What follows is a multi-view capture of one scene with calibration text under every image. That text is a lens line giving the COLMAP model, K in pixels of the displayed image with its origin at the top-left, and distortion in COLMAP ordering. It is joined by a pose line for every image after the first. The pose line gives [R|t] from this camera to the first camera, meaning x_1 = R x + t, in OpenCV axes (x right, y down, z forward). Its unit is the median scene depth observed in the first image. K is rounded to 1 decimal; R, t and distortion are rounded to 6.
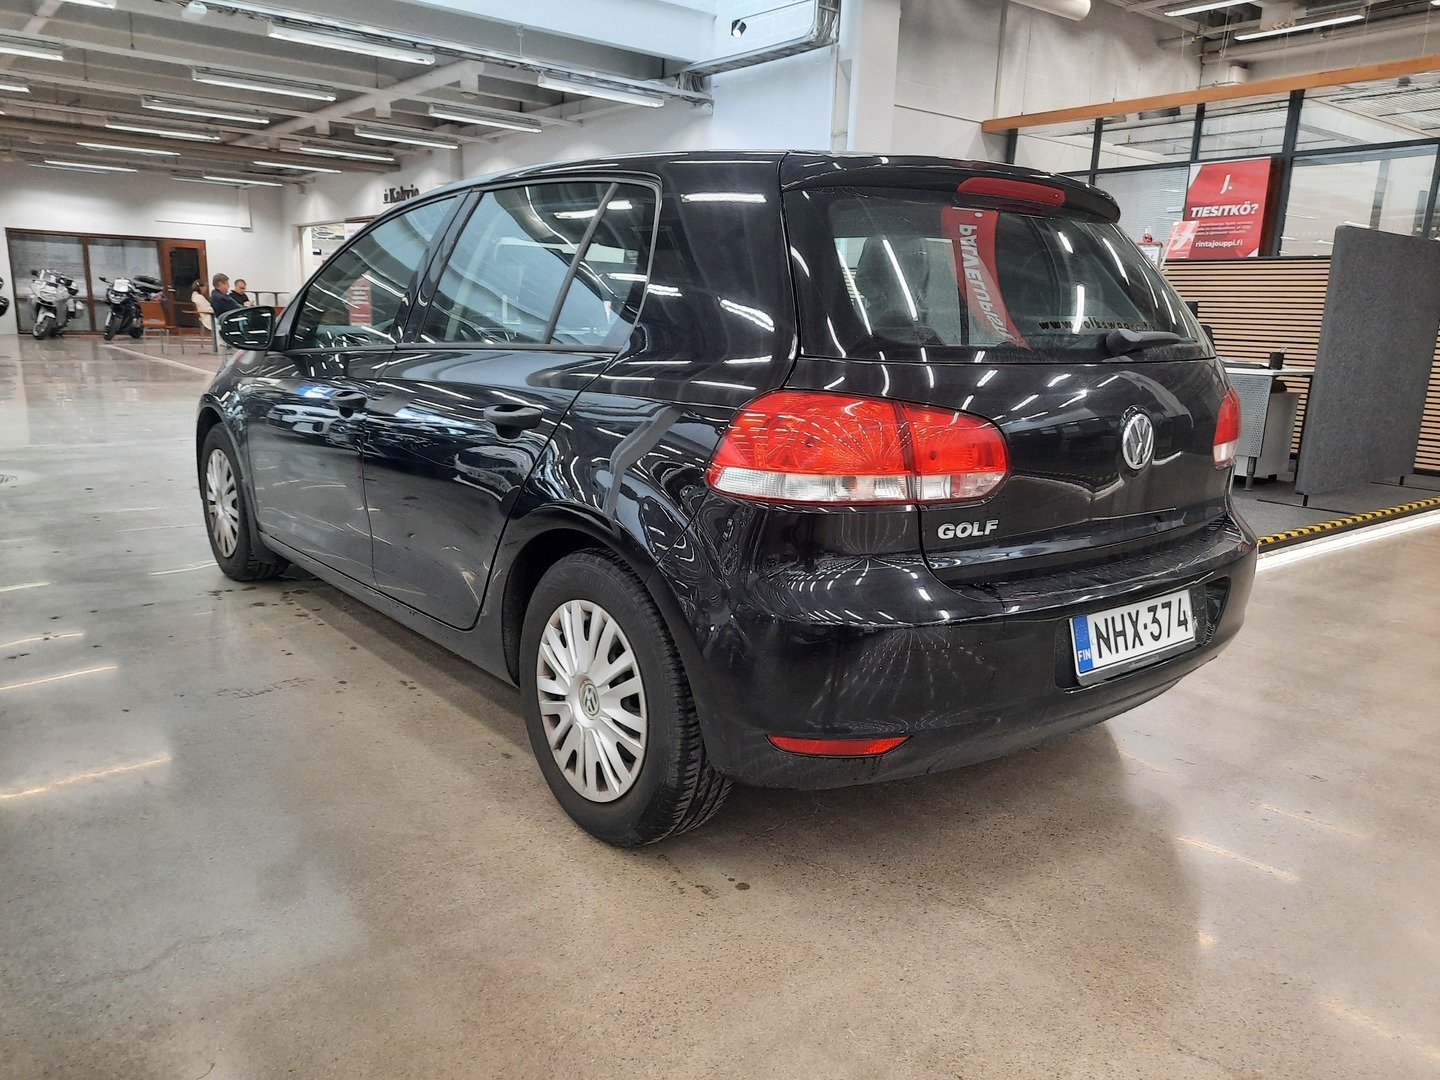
lens RADIAL K [[1082.1, 0, 727.4], [0, 1082.1, 548.0], [0, 0, 1]] dist [0.033532, -0.001801]
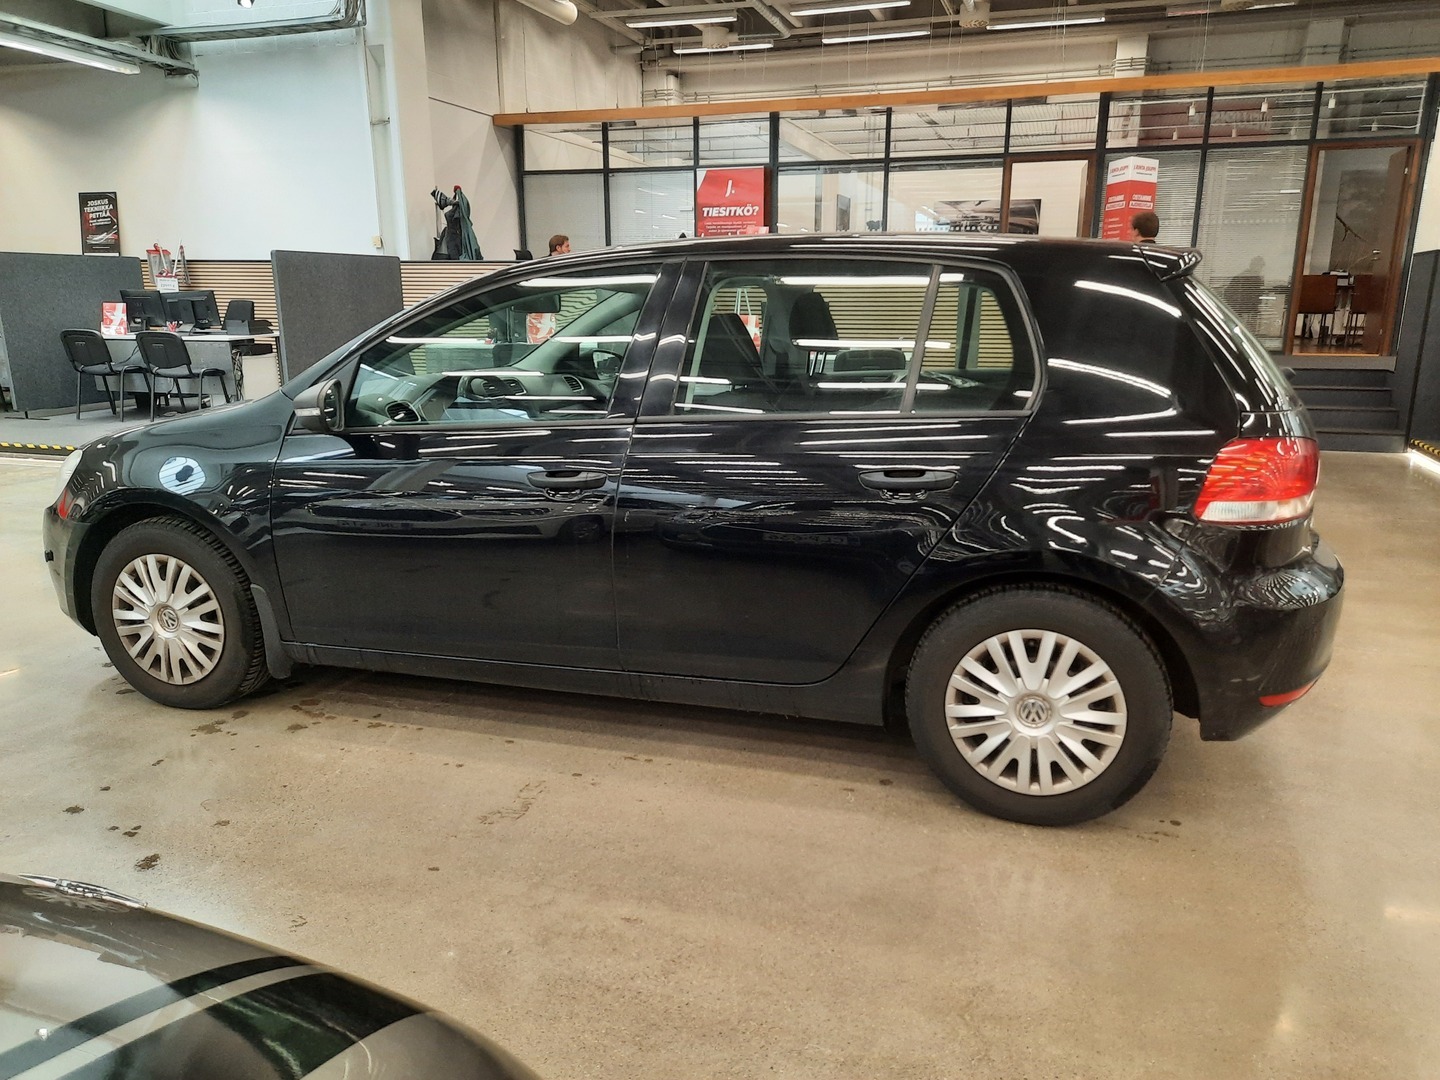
lens RADIAL K [[1070.0, 0, 720.7], [0, 1070.0, 544.5], [0, 0, 1]] dist [0.089594, -0.043793]
pose [[0.837289, -0.159720, 0.522912, -0.208978], [0.147345, 0.986913, 0.065516, -0.034994], [-0.526533, 0.022193, 0.849865, 0.036926]]
